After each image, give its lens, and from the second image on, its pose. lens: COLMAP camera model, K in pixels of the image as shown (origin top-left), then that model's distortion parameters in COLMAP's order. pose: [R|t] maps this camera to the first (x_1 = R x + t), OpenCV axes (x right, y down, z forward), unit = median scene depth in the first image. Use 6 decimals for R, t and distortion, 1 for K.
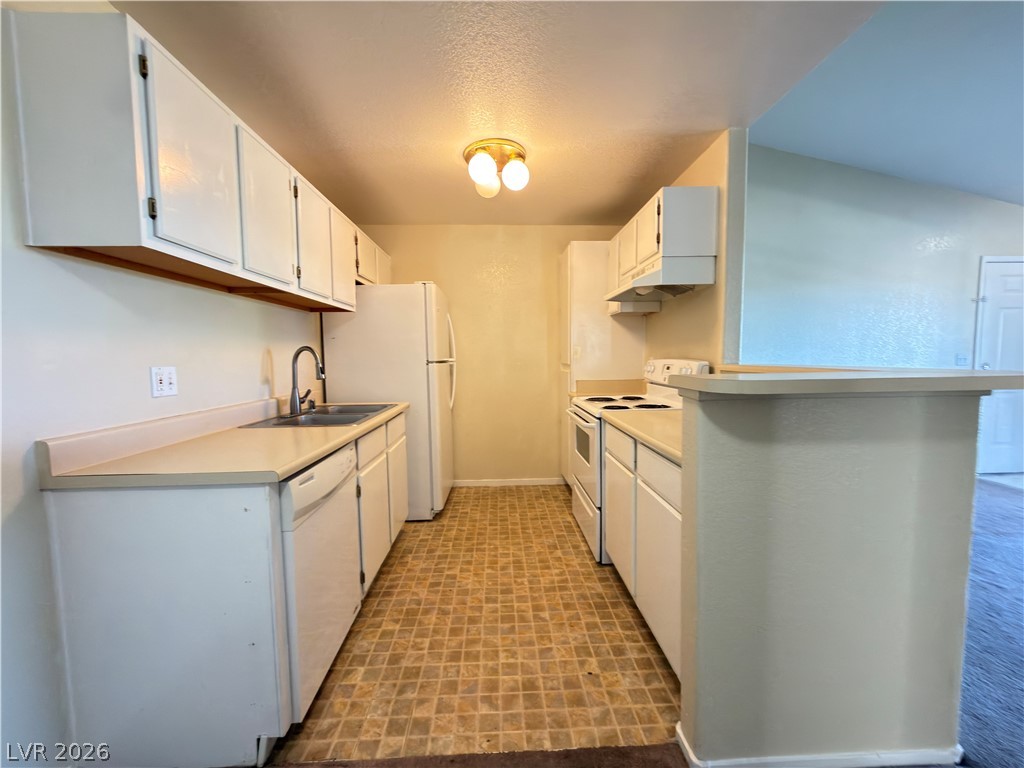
lens RADIAL K [[410.2, 0, 511.6], [0, 410.2, 385.2], [0, 0, 1]] dist [0.001237, 0.000291]
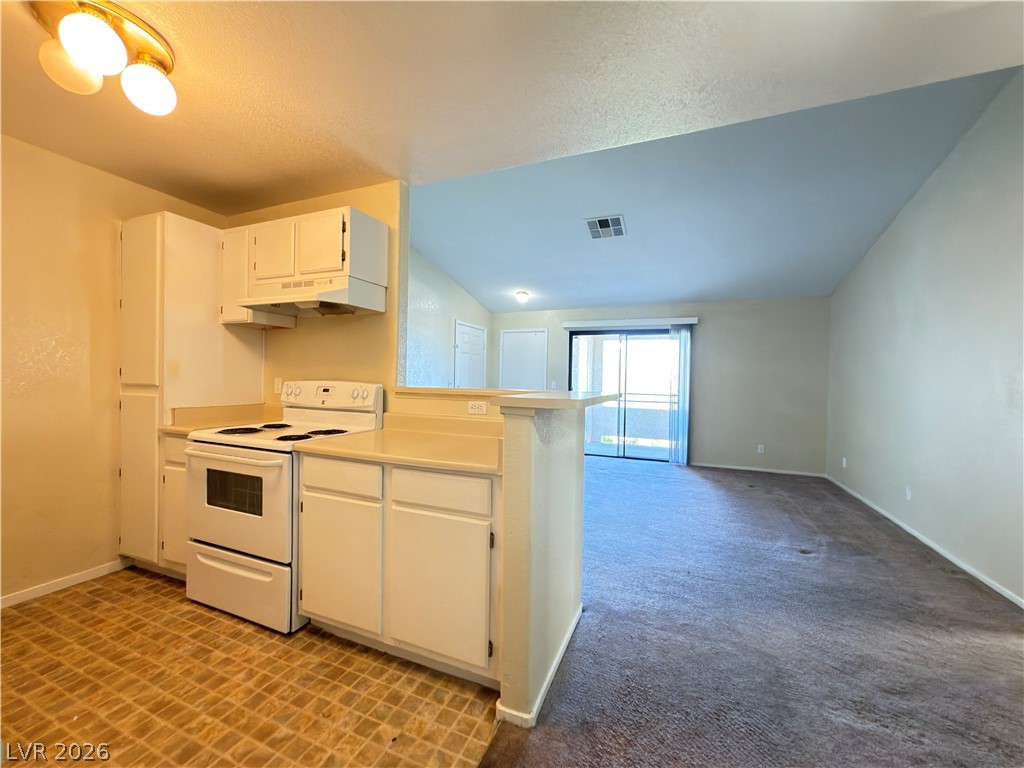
lens RADIAL K [[410.3, 0, 509.7], [0, 410.3, 386.0], [0, 0, 1]] dist [-0.001138, 0.000589]
pose [[0.421386, 0.005385, 0.906865, -0.343691], [0.040555, 0.998870, -0.024775, -0.012901], [-0.905974, 0.047218, 0.420692, 0.255932]]
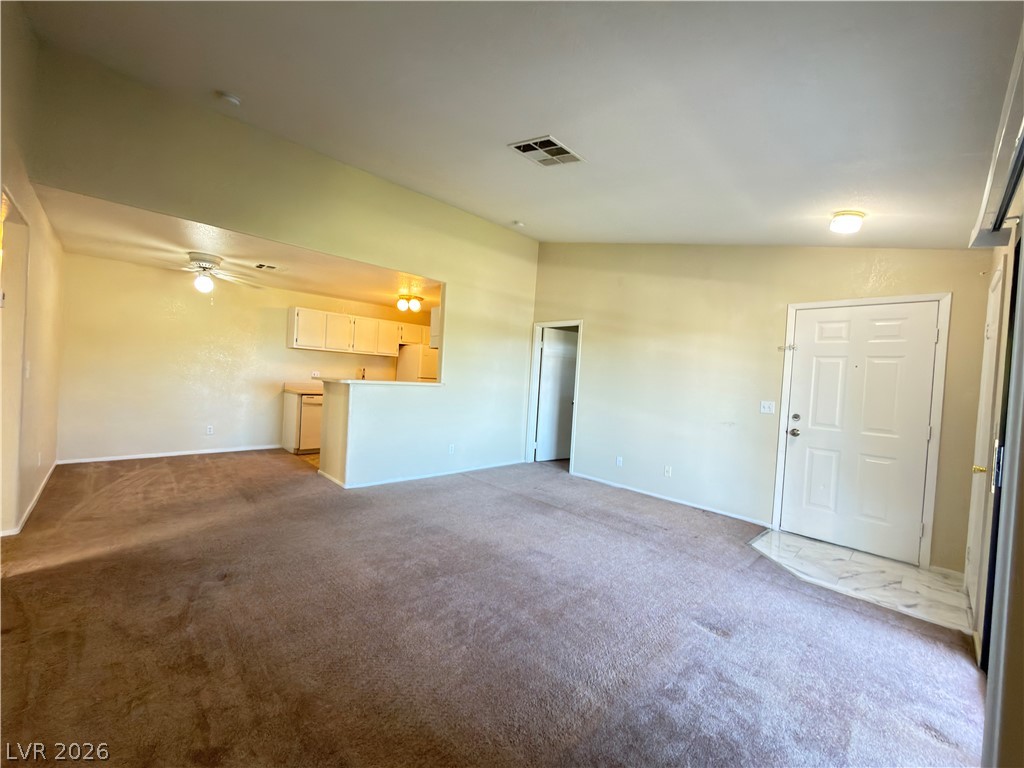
lens RADIAL K [[410.3, 0, 509.7], [0, 410.3, 386.0], [0, 0, 1]] dist [-0.001138, 0.000589]
pose [[0.672459, 0.064665, -0.737304, 2.400189], [-0.116672, 0.992982, -0.019322, -0.031990], [0.730881, 0.099016, 0.675285, -0.241513]]
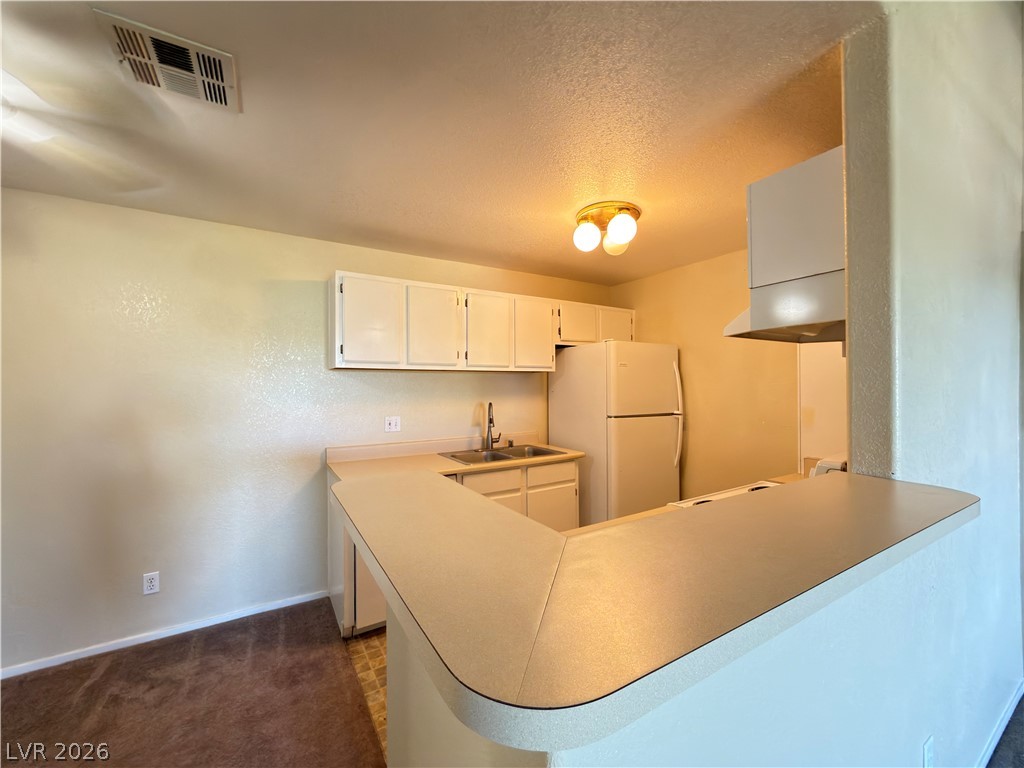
lens RADIAL K [[410.3, 0, 509.7], [0, 410.3, 386.0], [0, 0, 1]] dist [-0.001138, 0.000589]
pose [[0.489597, 0.009326, -0.871899, 0.734579], [-0.063583, 0.997663, -0.025033, -0.116519], [0.869627, 0.067694, 0.489046, 0.357856]]
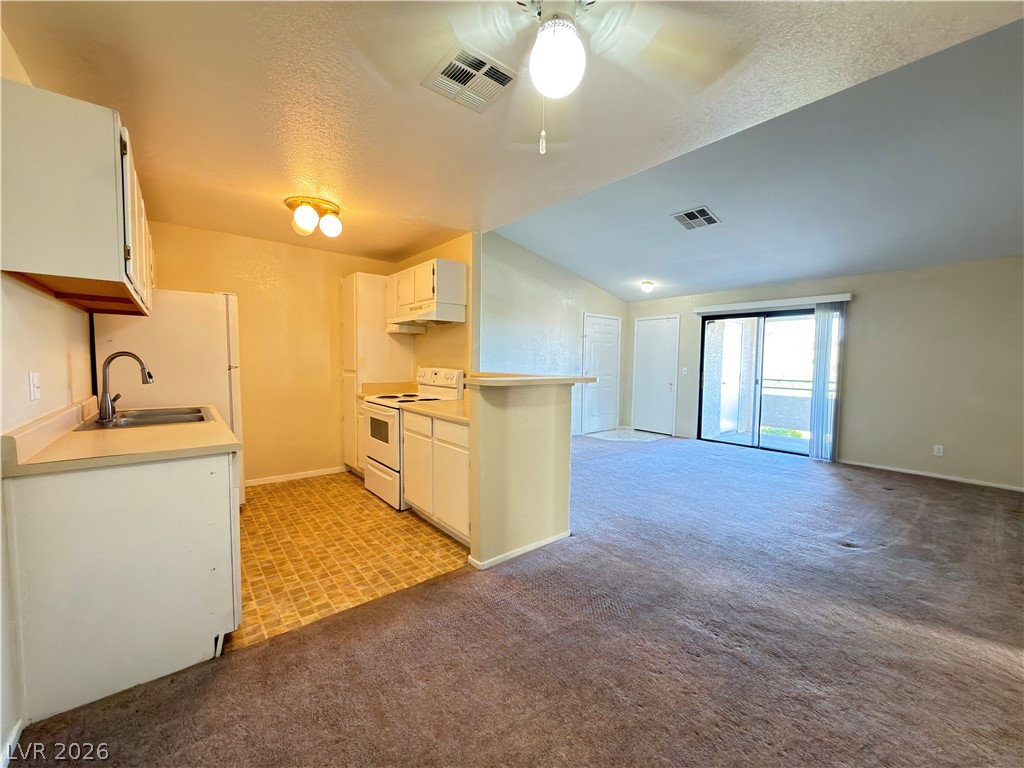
lens RADIAL K [[410.3, 0, 509.7], [0, 410.3, 386.0], [0, 0, 1]] dist [-0.001138, 0.000589]
pose [[0.798151, -0.014827, 0.602275, -0.342941], [0.020411, 0.999789, -0.002437, 0.012597], [-0.602112, 0.014238, 0.798285, -0.391061]]
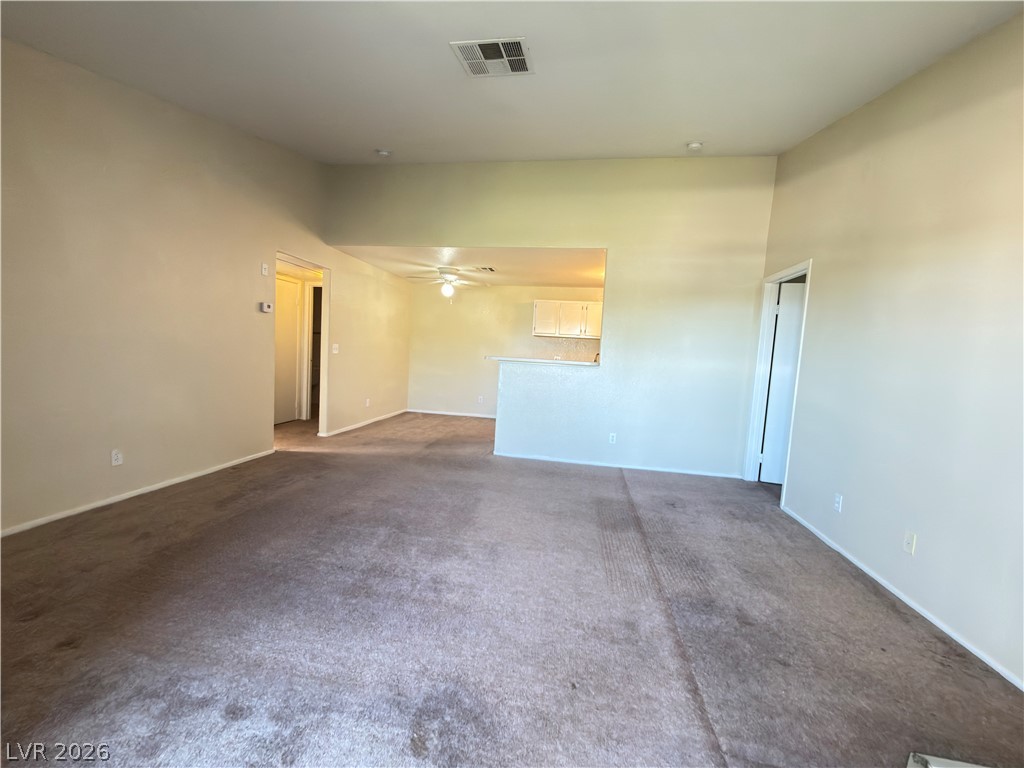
lens RADIAL K [[410.3, 0, 509.7], [0, 410.3, 386.0], [0, 0, 1]] dist [-0.001138, 0.000589]
pose [[-0.197326, 0.078430, -0.977196, 2.547618], [-0.121764, 0.987115, 0.103814, -0.088538], [0.972747, 0.139472, -0.185234, 0.926627]]
